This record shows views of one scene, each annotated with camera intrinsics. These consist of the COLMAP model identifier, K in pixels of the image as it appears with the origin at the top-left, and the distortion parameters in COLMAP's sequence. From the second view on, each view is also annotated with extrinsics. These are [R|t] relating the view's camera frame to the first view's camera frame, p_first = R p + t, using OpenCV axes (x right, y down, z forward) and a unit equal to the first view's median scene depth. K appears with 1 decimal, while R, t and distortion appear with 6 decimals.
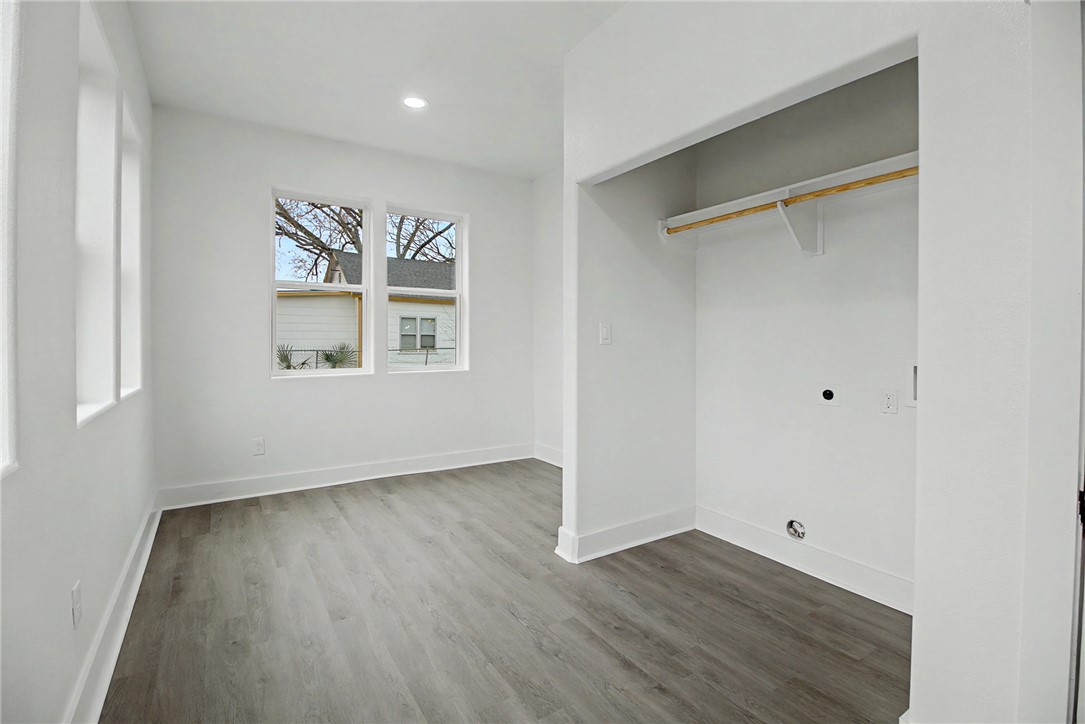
lens RADIAL K [[494.1, 0, 544.1], [0, 494.1, 346.4], [0, 0, 1]] dist [0.013950, -0.021120]
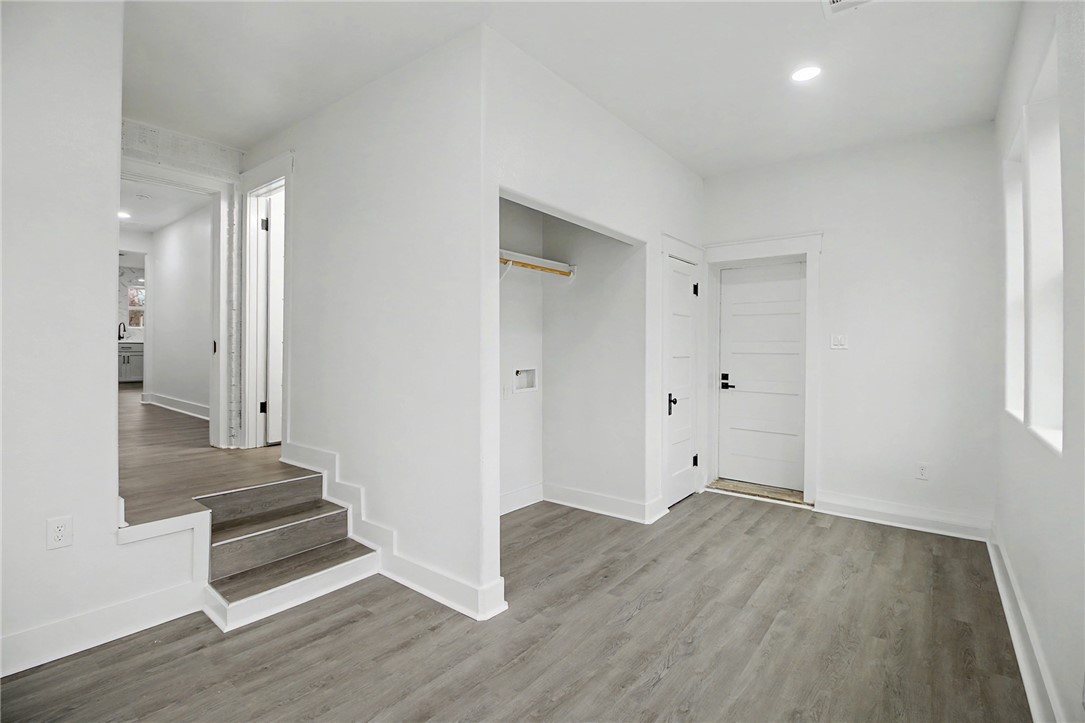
lens RADIAL K [[494.1, 0, 544.1], [0, 494.1, 345.9], [0, 0, 1]] dist [0.013950, -0.021120]
pose [[-0.317222, 0.003405, 0.948345, -0.769609], [0.002010, 0.999994, -0.002918, -0.034801], [-0.948349, 0.000981, -0.317227, 1.142316]]
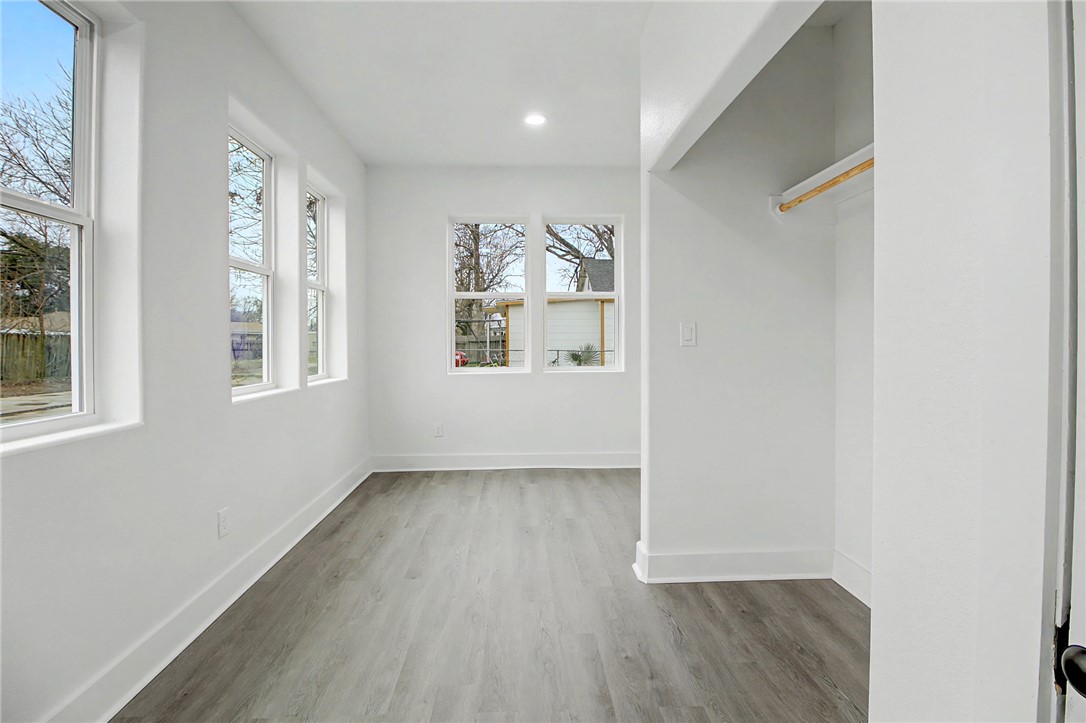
lens RADIAL K [[494.5, 0, 544.6], [0, 494.5, 345.8], [0, 0, 1]] dist [0.013950, -0.021120]
pose [[0.866842, -0.000915, -0.498582, 0.339526], [0.000233, 0.999999, -0.001429, -0.003089], [0.498583, 0.001123, 0.866841, 0.096048]]
